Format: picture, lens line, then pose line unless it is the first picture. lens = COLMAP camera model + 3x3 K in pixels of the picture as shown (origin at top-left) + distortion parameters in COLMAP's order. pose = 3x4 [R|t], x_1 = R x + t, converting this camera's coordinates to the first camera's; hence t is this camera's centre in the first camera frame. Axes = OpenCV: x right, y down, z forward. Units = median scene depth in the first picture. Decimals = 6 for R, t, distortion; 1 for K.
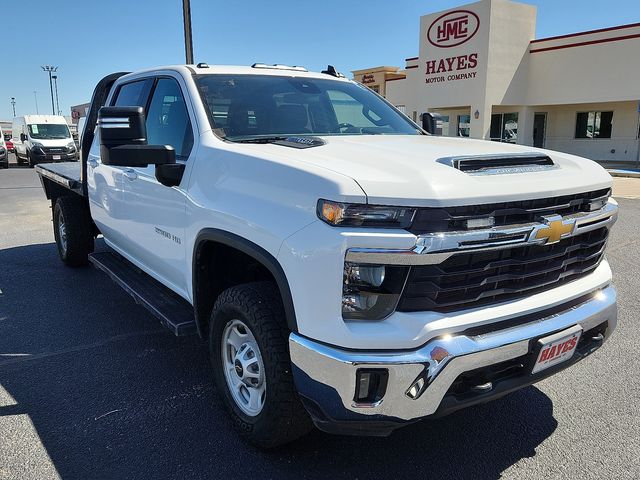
lens RADIAL K [[519.4, 0, 320.2], [0, 519.4, 253.0], [0, 0, 1]] dist [0.000368, -0.001268]
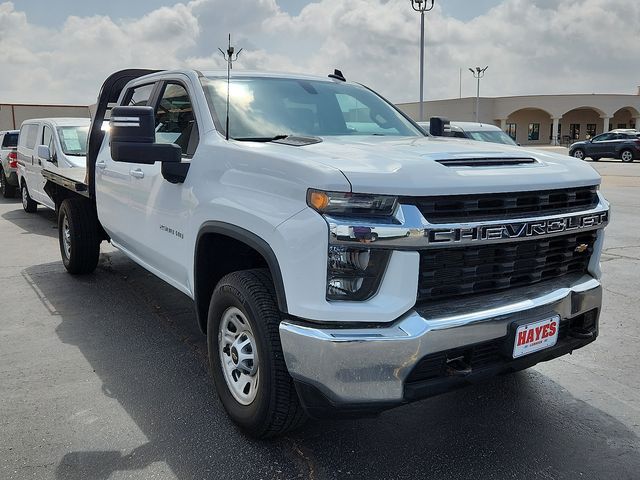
lens RADIAL K [[610.0, 0, 320.0], [0, 610.0, 240.0], [0, 0, 1]] dist [-0.000014, 0.002307]
pose [[0.998479, 0.009266, -0.054352, 0.077522], [-0.013511, 0.996841, -0.078259, 0.086795], [0.053455, 0.078875, 0.995450, -0.218095]]
